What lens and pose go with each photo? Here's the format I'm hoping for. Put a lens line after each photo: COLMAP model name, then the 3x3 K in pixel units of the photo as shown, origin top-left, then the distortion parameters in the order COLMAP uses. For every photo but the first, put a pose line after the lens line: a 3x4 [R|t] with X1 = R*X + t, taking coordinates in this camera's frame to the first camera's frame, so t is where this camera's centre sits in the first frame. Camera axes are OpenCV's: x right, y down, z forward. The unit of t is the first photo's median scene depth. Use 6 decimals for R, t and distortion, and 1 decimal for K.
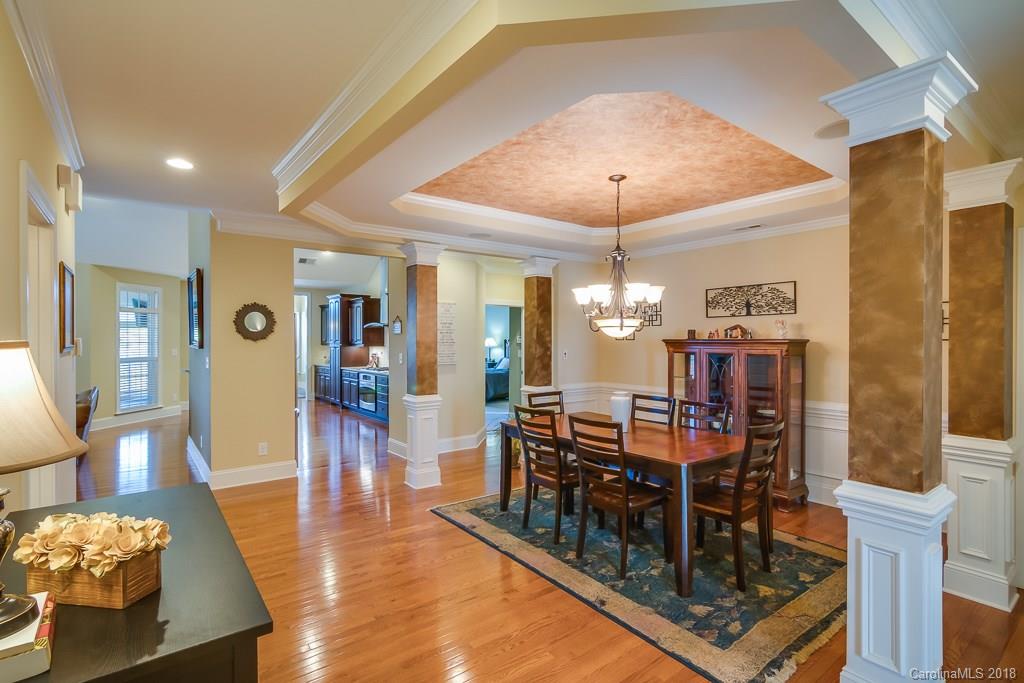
lens RADIAL K [[497.8, 0, 519.5], [0, 497.8, 345.0], [0, 0, 1]] dist [-0.005209, 0.002141]
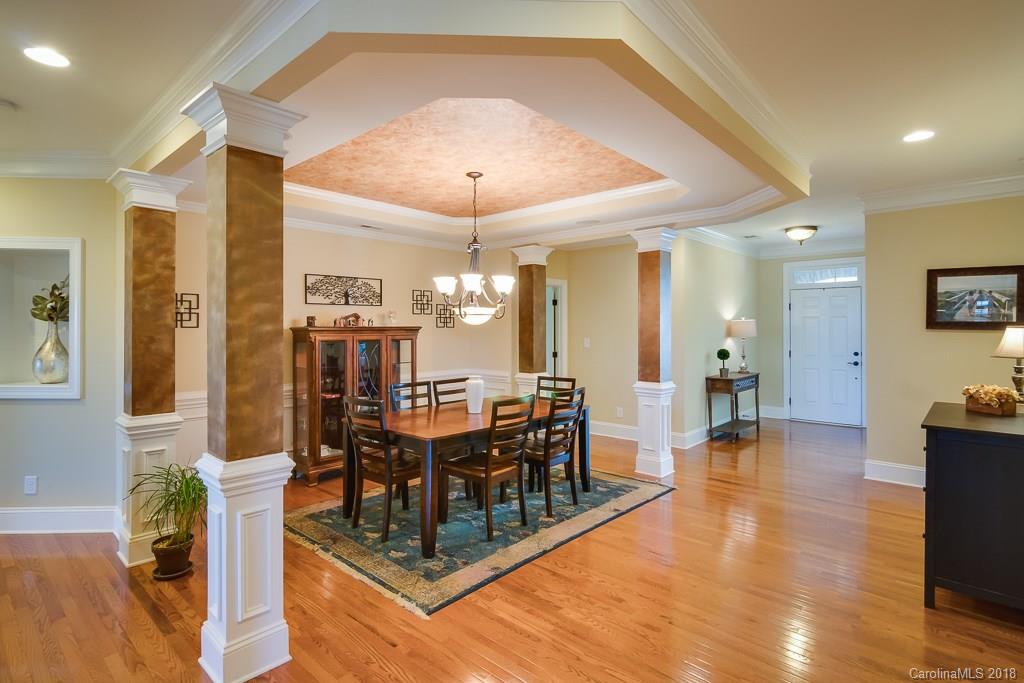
lens RADIAL K [[497.8, 0, 490.5], [0, 497.8, 332.1], [0, 0, 1]] dist [-0.005209, 0.002141]
pose [[-0.144061, -0.009679, 0.989522, -0.753769], [0.010063, 0.999886, 0.011245, -0.010456], [-0.989518, 0.011577, -0.143947, 0.982316]]
